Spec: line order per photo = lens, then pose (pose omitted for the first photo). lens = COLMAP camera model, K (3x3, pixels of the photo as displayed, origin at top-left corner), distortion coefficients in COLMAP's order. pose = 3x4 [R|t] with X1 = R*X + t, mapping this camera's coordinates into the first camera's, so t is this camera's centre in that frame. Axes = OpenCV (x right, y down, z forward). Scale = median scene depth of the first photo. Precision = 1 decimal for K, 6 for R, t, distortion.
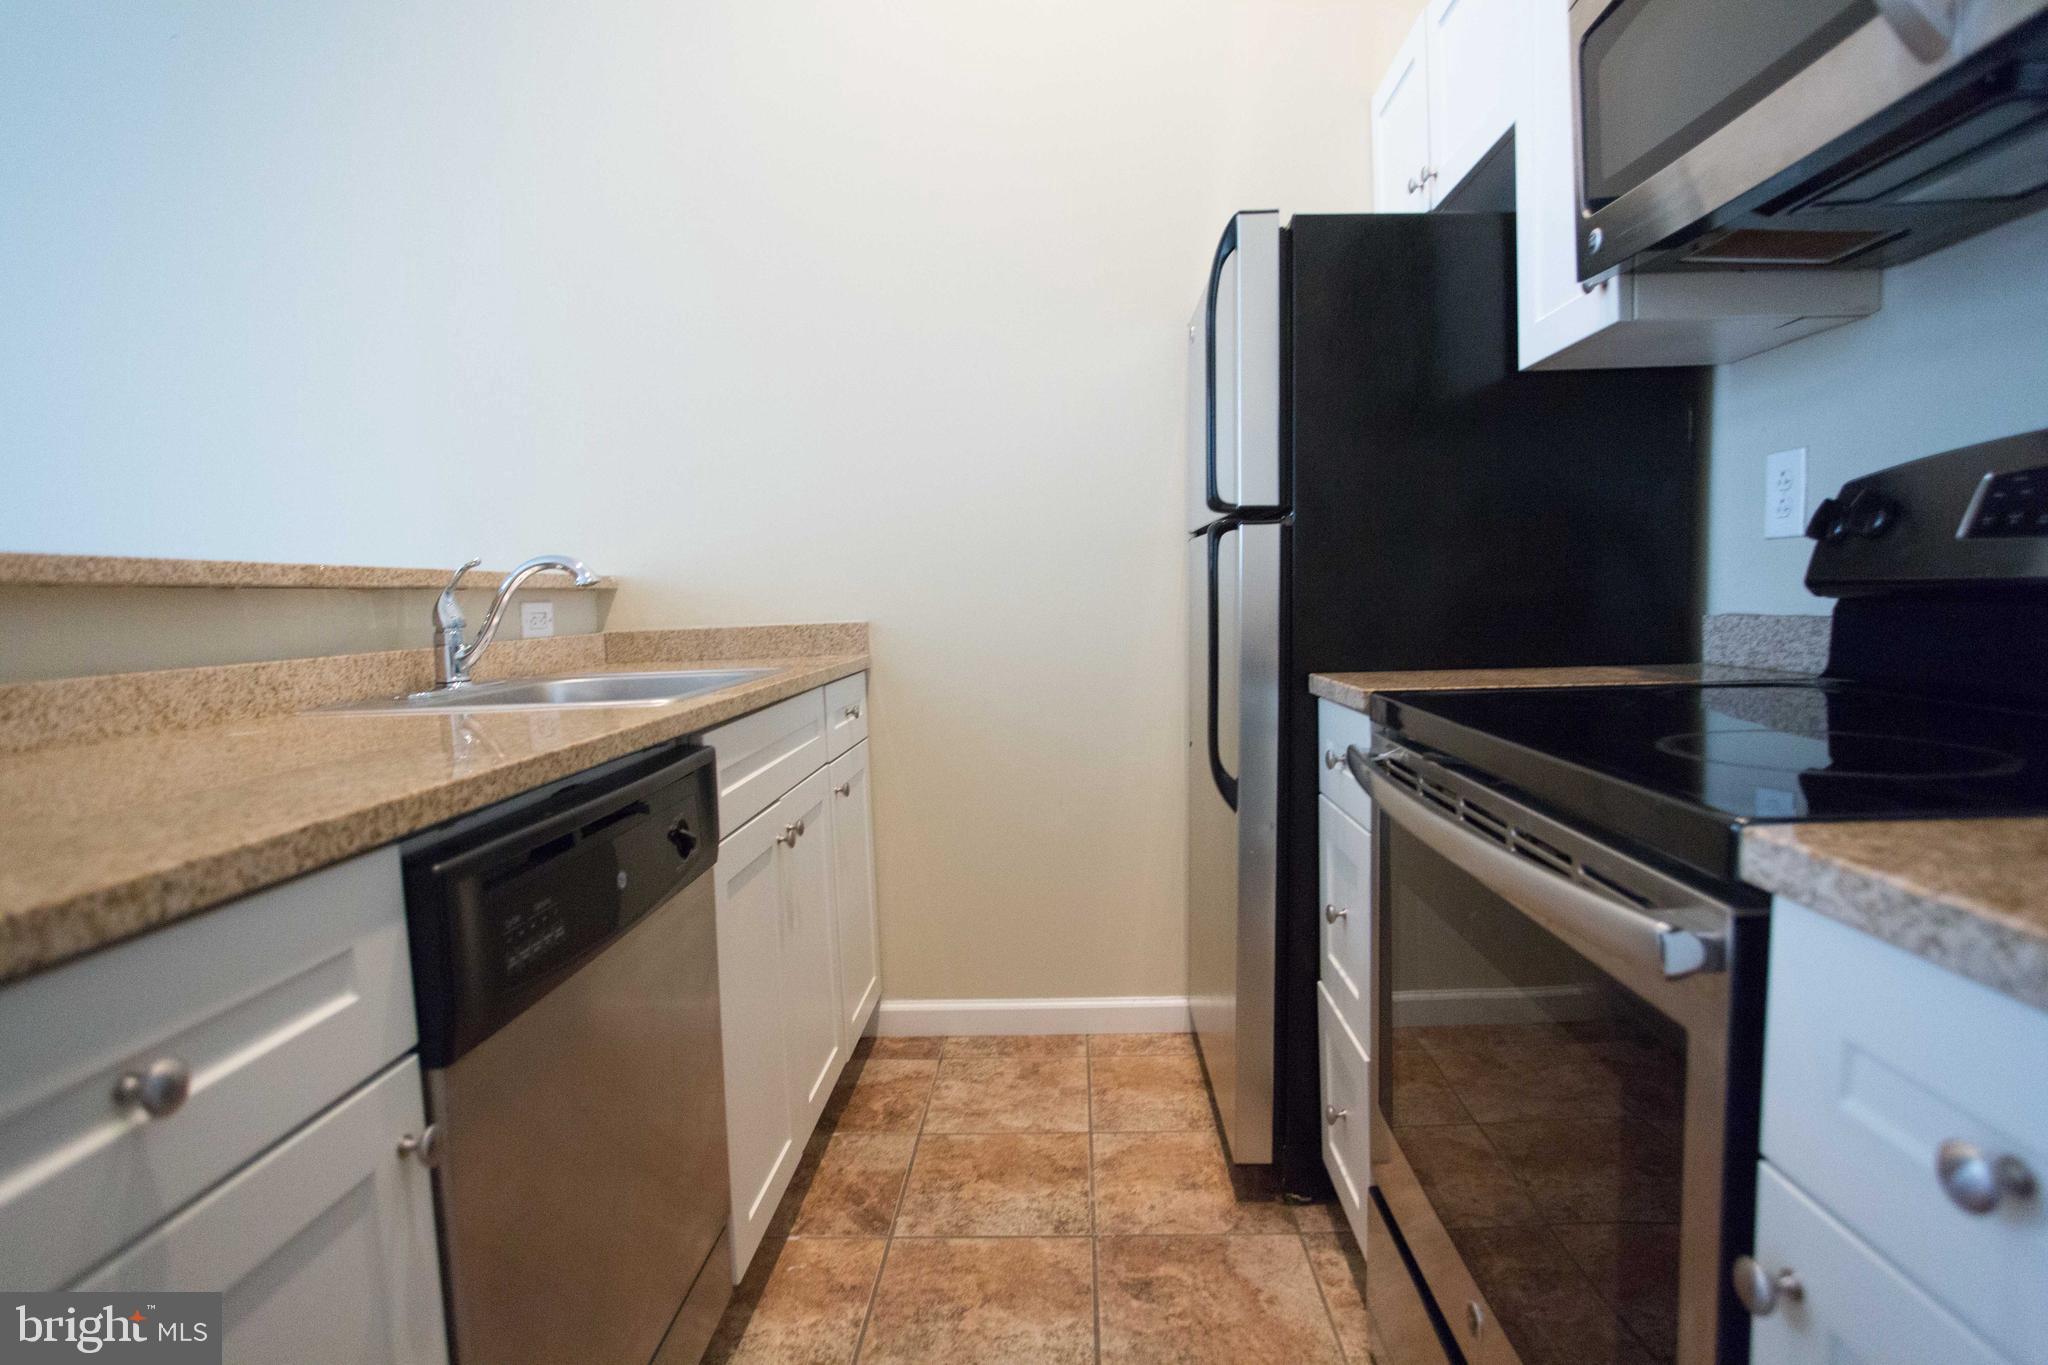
lens RADIAL K [[1060.3, 0, 1024.2], [0, 1060.3, 680.1], [0, 0, 1]] dist [-0.016075, 0.004306]
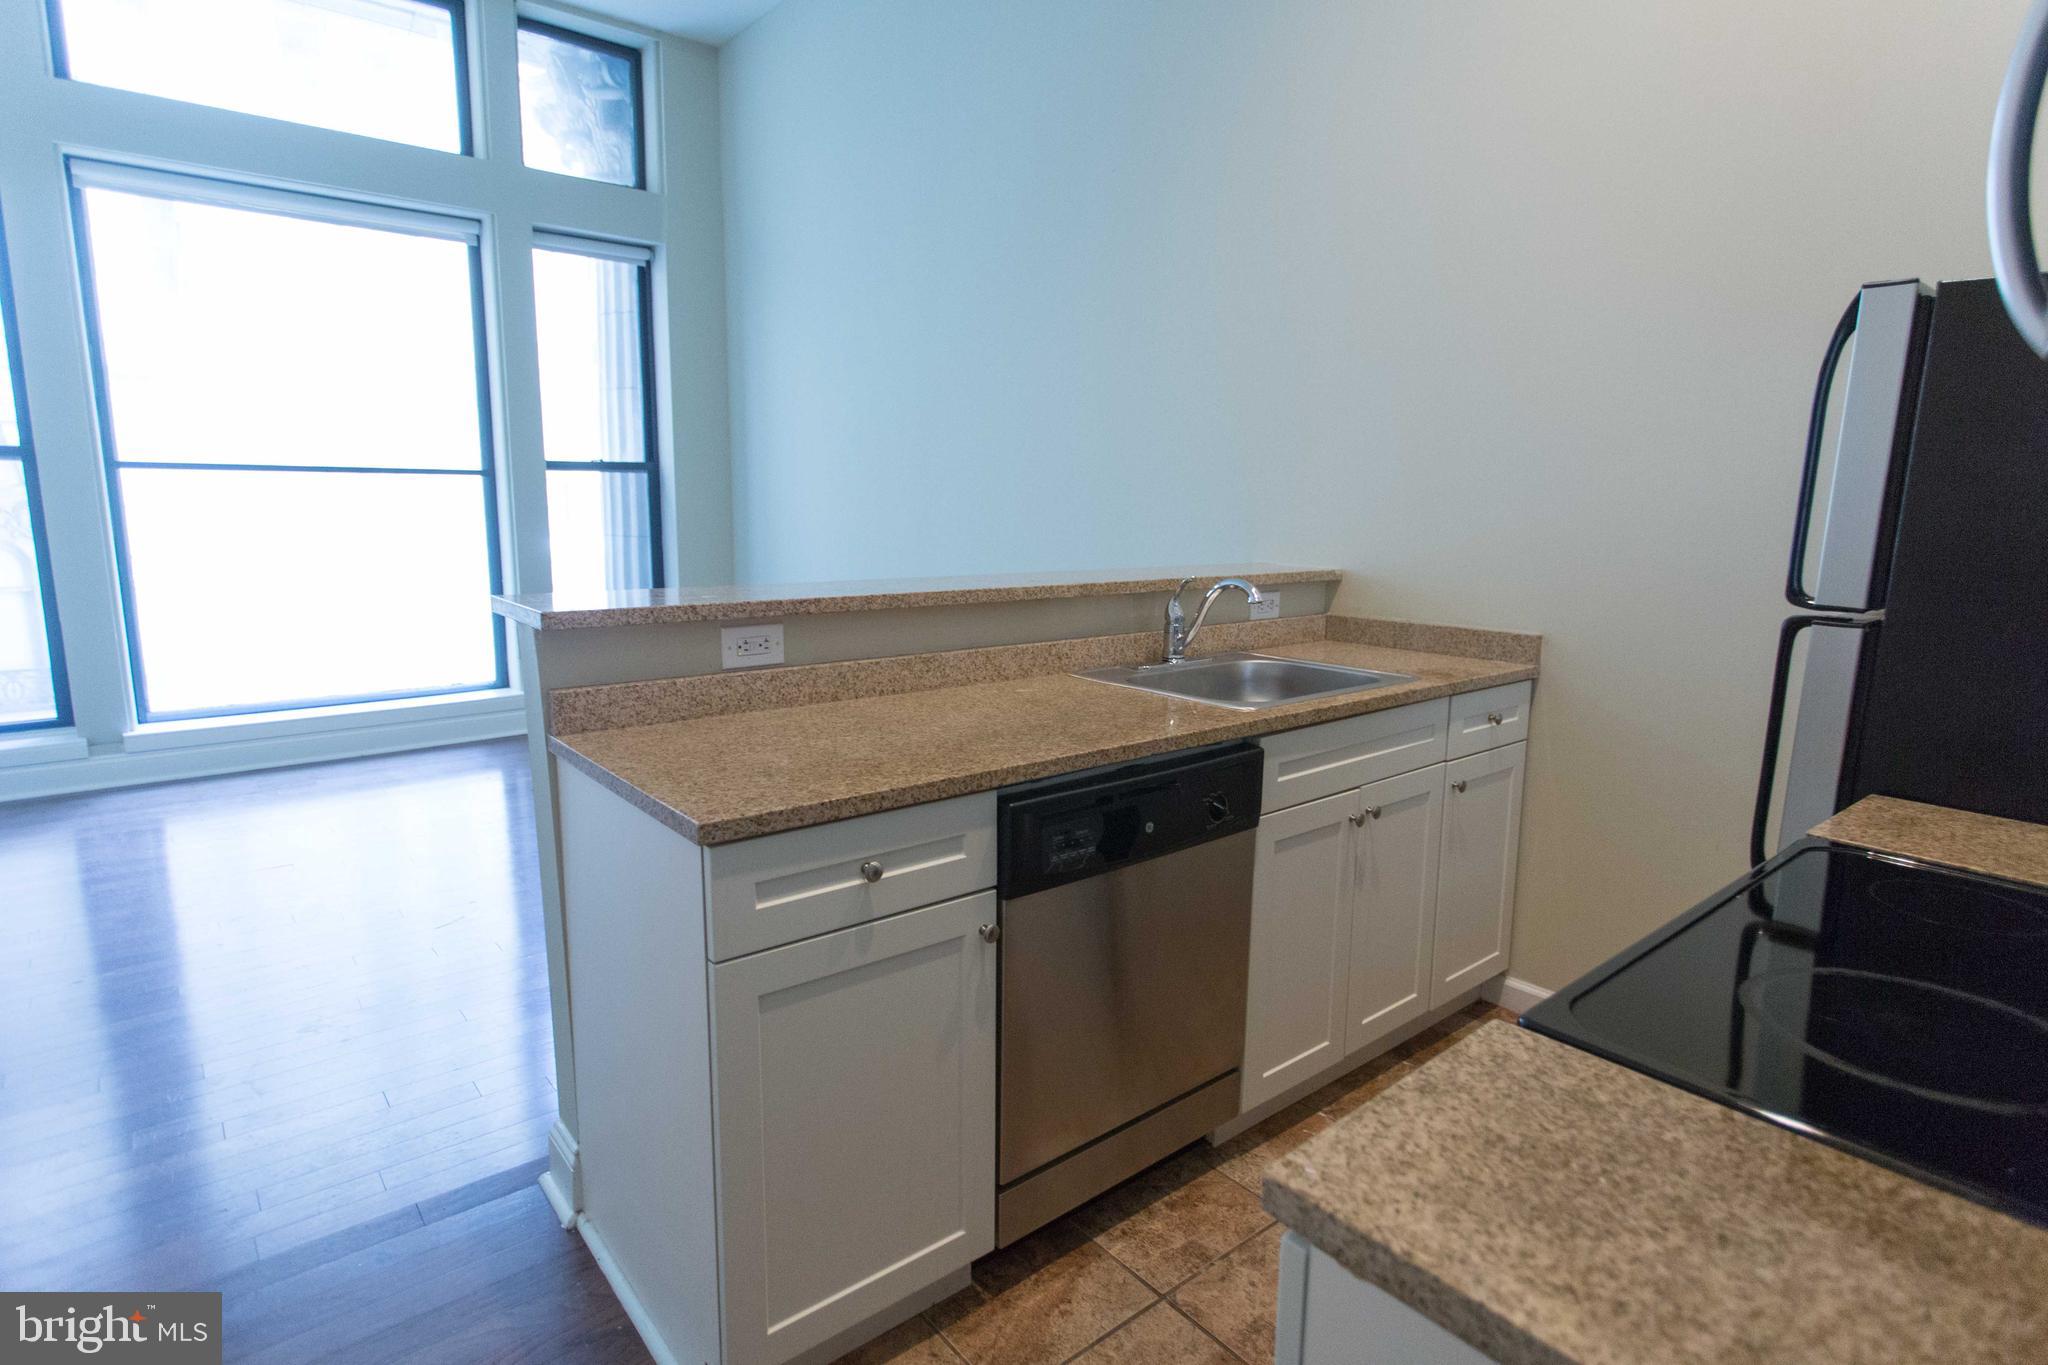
lens RADIAL K [[1083.9, 0, 1036.7], [0, 1083.9, 666.7], [0, 0, 1]] dist [-0.004069, 0.000195]
pose [[0.679514, 0.157872, -0.716475, 0.528746], [-0.096667, 0.987325, 0.125873, -0.200357], [0.727266, -0.016273, 0.686163, -0.225038]]
